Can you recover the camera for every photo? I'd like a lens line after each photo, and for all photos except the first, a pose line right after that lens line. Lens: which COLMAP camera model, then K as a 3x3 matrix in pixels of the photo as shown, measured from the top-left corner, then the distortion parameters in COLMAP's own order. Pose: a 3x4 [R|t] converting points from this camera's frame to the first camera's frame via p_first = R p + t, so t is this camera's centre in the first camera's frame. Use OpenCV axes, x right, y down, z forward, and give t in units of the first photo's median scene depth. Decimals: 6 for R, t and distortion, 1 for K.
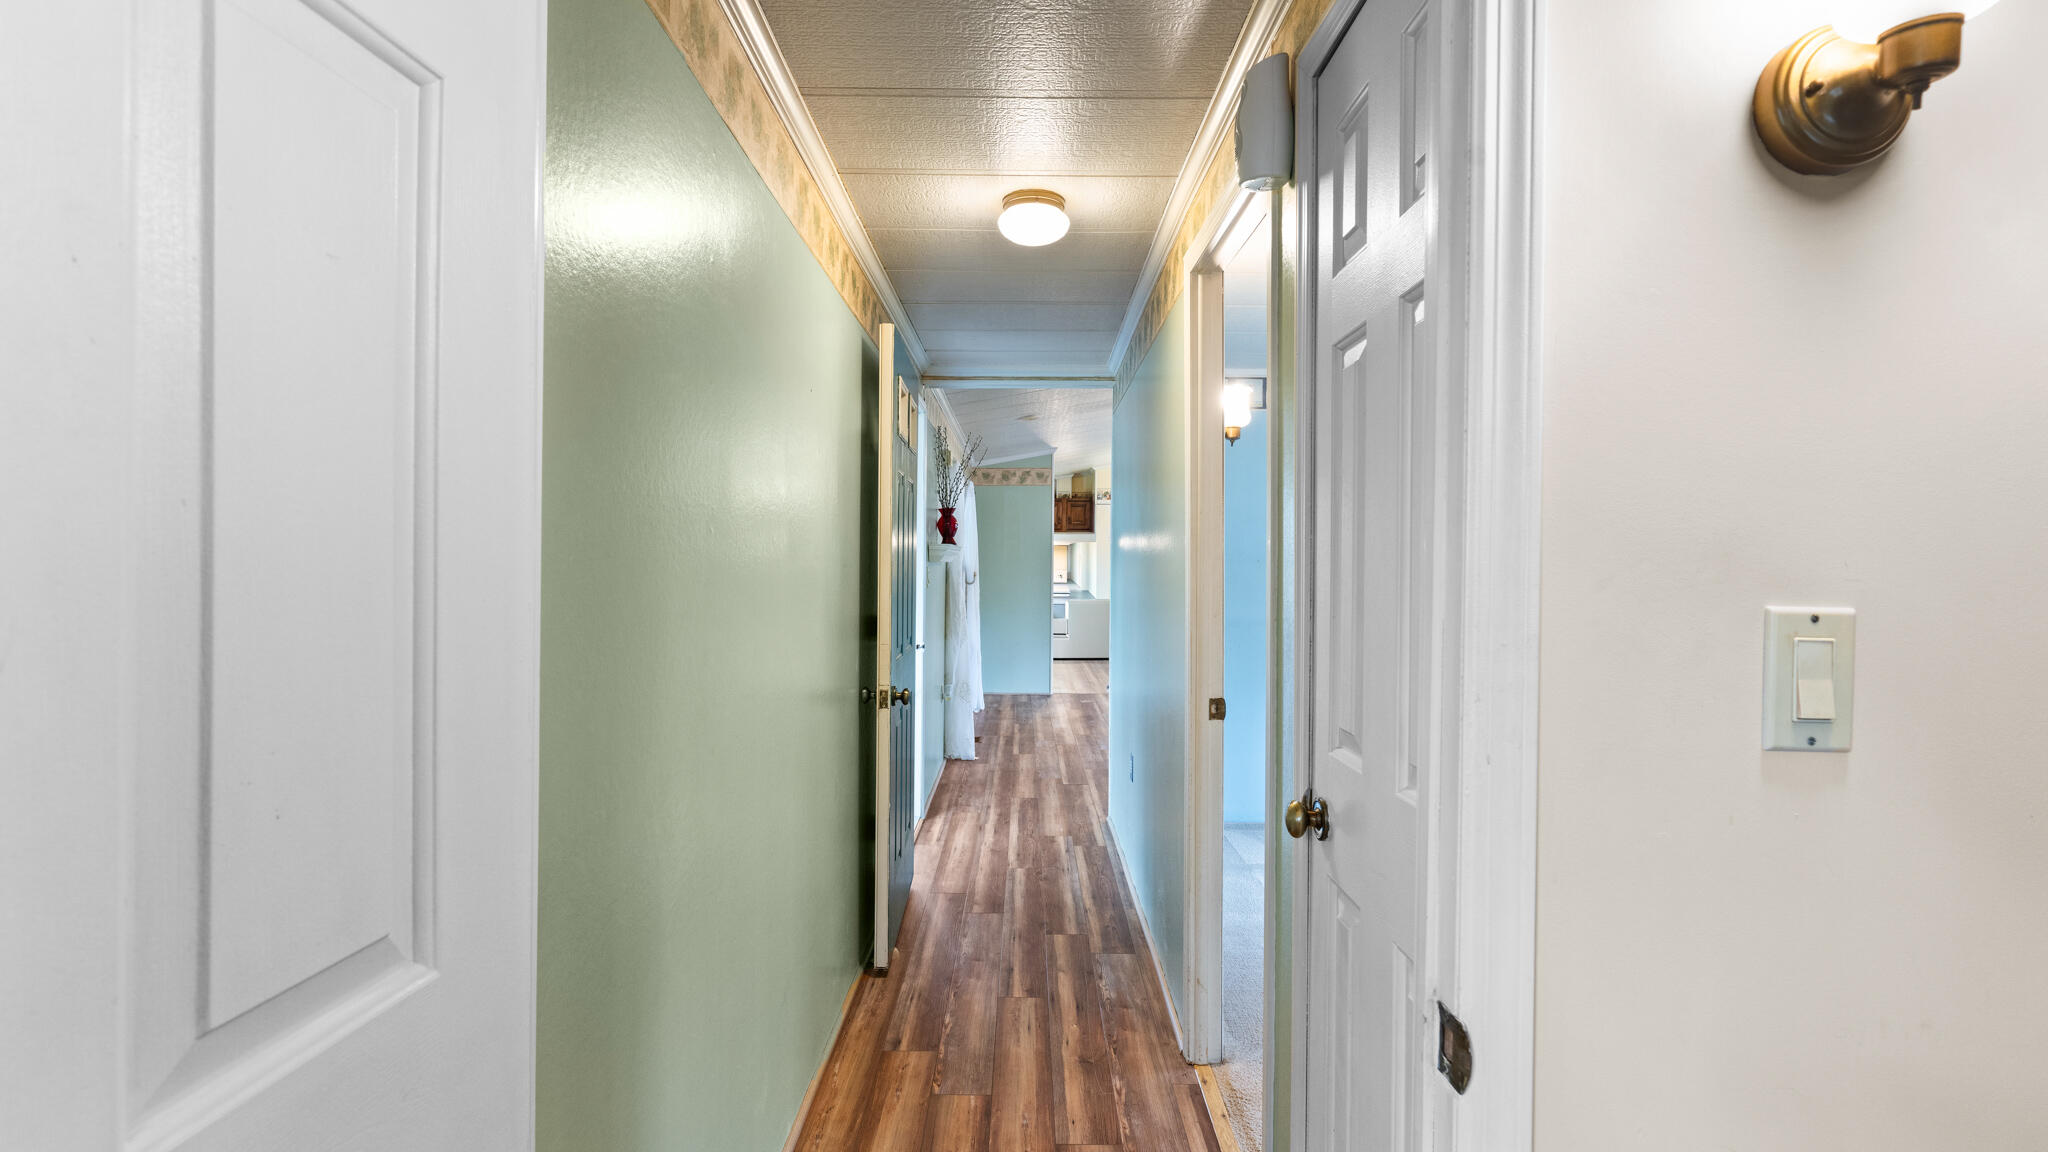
lens RADIAL K [[993.9, 0, 1028.2], [0, 993.9, 539.9], [0, 0, 1]] dist [-0.001077, -0.001360]
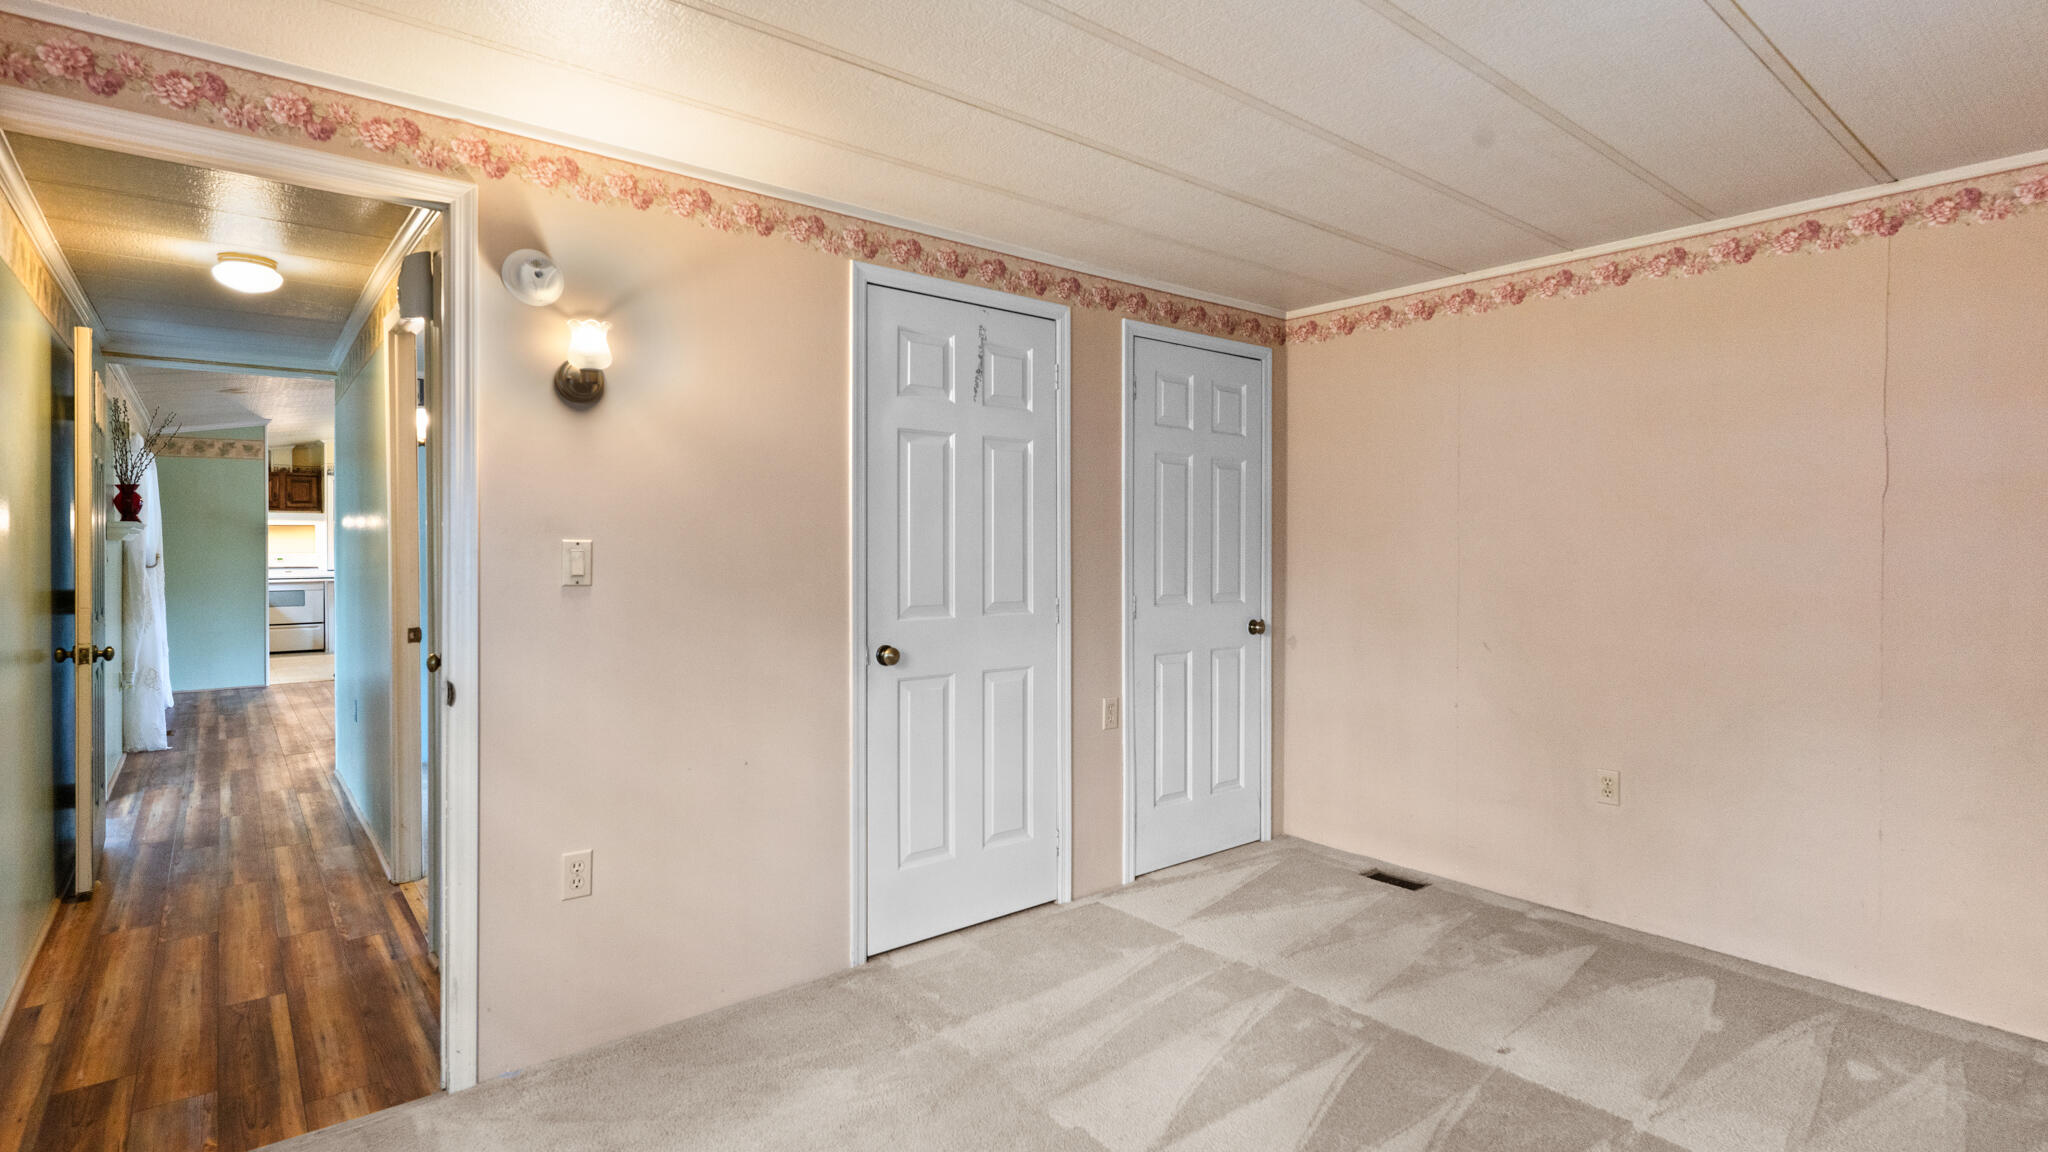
lens RADIAL K [[977.8, 0, 1029.7], [0, 977.8, 549.3], [0, 0, 1]] dist [-0.001514, -0.000329]
pose [[0.772251, -0.011969, 0.635204, -0.010919], [-0.005991, 0.999641, 0.026120, 0.001234], [-0.635289, -0.023977, 0.771902, -0.348411]]
